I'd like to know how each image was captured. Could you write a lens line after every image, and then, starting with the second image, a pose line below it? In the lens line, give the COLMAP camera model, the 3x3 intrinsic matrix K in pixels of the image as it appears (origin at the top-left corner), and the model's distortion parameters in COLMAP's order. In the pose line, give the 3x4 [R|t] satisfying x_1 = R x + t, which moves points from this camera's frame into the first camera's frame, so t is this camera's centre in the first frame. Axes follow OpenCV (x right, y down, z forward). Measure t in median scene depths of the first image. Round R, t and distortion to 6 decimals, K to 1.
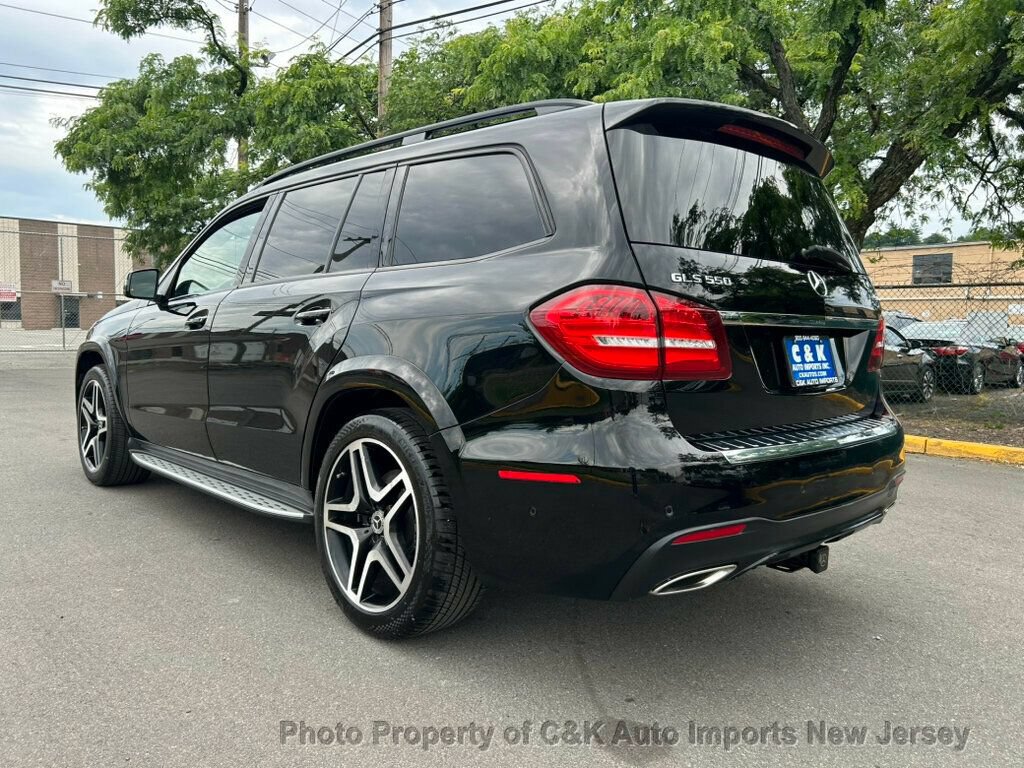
lens RADIAL K [[779.6, 0, 508.9], [0, 779.6, 377.9], [0, 0, 1]] dist [0.045444, -0.050146]
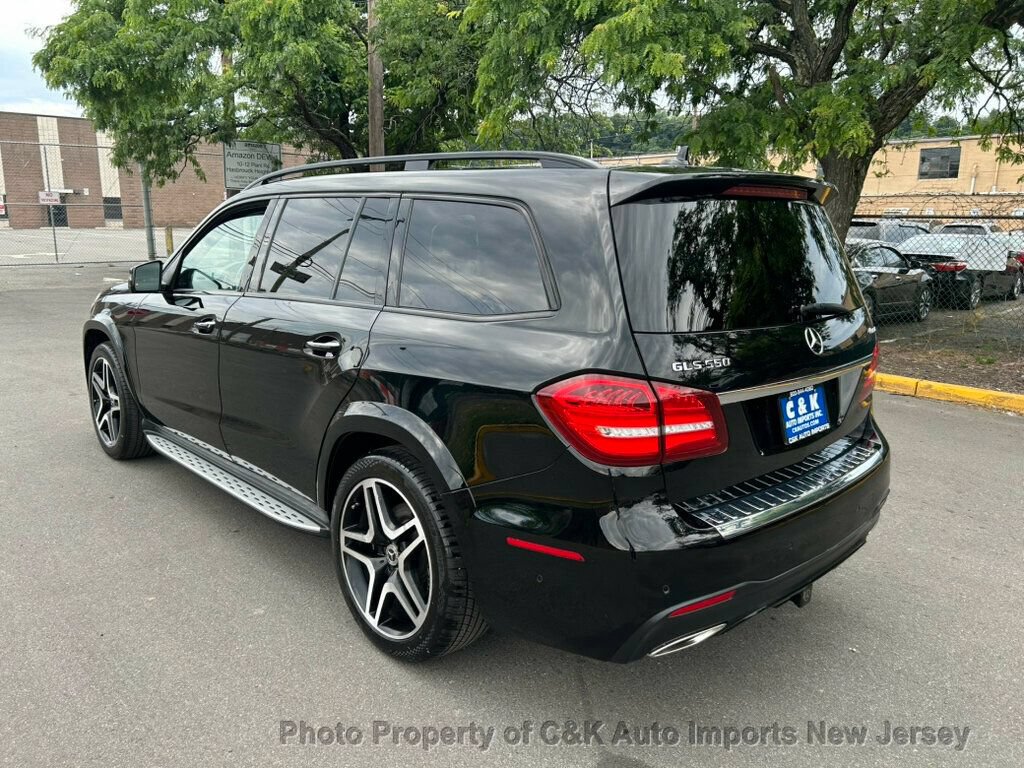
lens RADIAL K [[779.6, 0, 508.6], [0, 779.6, 377.4], [0, 0, 1]] dist [0.045444, -0.050146]
pose [[0.999978, -0.005749, 0.003251, -0.009626], [0.005235, 0.990068, 0.140493, -0.180404], [-0.004026, -0.140473, 0.990076, -0.021123]]
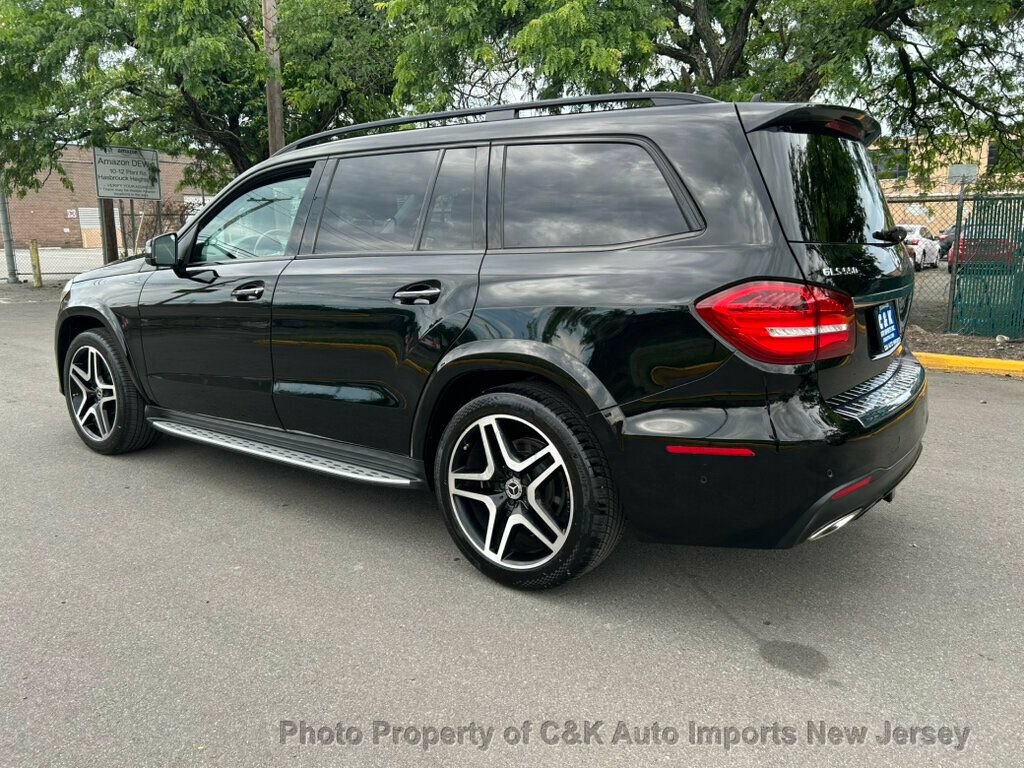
lens RADIAL K [[779.6, 0, 508.7], [0, 779.6, 377.4], [0, 0, 1]] dist [0.045444, -0.050146]
pose [[0.982803, -0.060253, 0.174548, -0.314329], [0.038618, 0.991431, 0.124796, -0.094445], [-0.180572, -0.115909, 0.976708, -0.042770]]
